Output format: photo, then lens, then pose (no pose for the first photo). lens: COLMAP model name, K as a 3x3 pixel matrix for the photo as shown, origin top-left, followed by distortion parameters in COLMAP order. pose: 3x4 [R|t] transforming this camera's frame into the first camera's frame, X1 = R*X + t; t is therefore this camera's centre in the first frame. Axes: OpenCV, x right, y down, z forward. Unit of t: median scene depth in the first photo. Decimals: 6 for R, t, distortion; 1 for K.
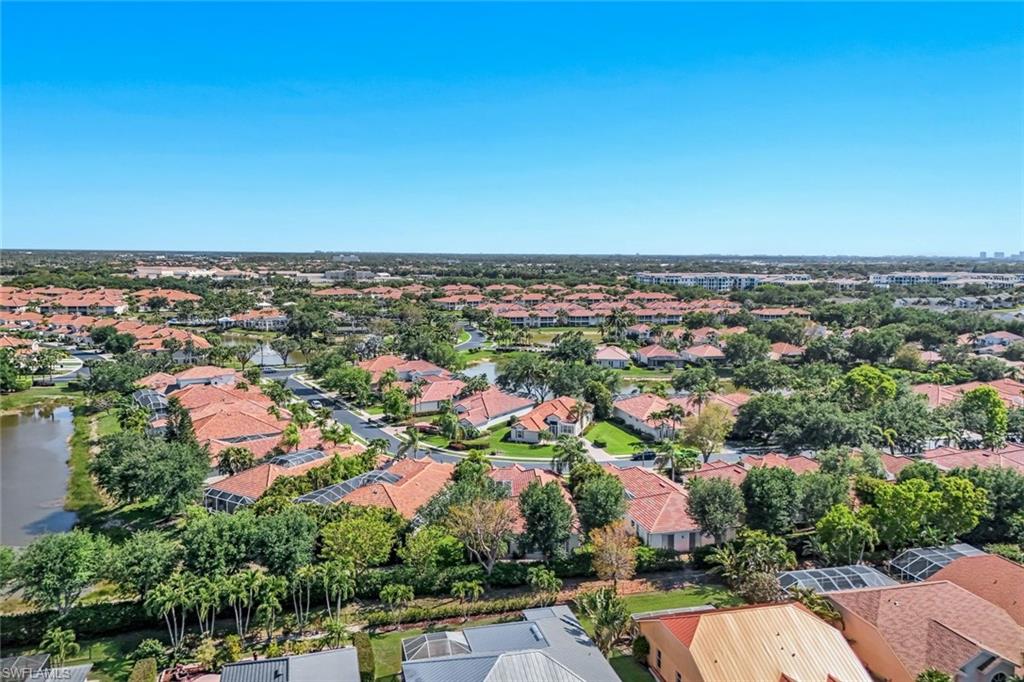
lens RADIAL K [[773.1, 0, 512.0], [0, 773.1, 341.0], [0, 0, 1]] dist [0.097830, -0.004583]
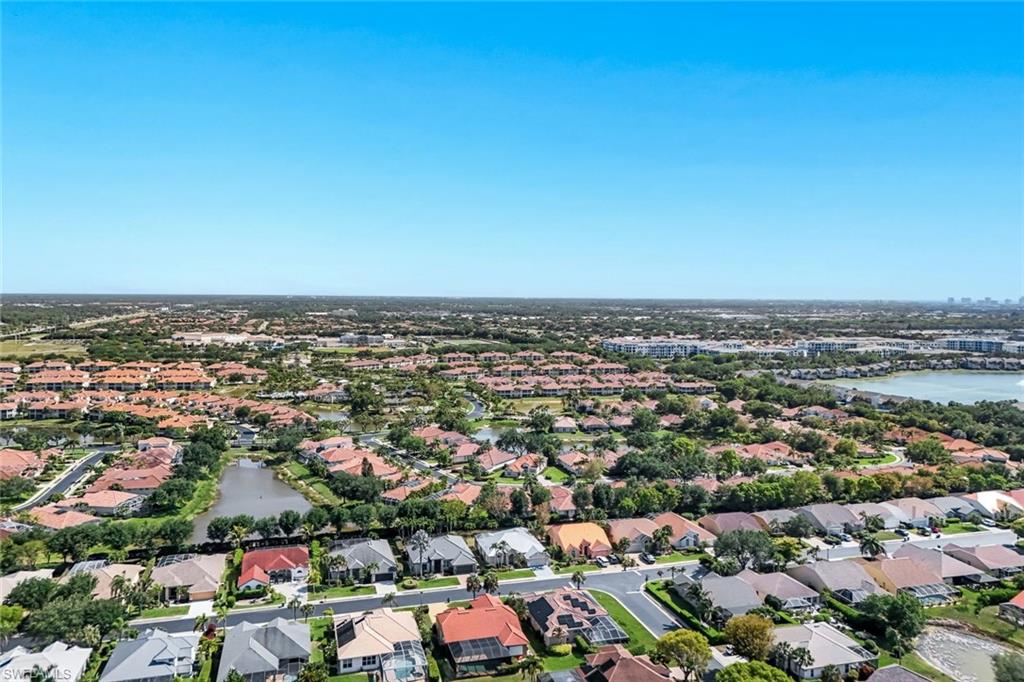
lens RADIAL K [[773.1, 0, 512.0], [0, 773.1, 341.0], [0, 0, 1]] dist [0.097830, -0.004583]
pose [[0.999833, -0.002726, 0.018057, -0.014314], [0.003675, 0.998602, -0.052739, -0.093188], [-0.017888, 0.052796, 0.998445, -0.824414]]
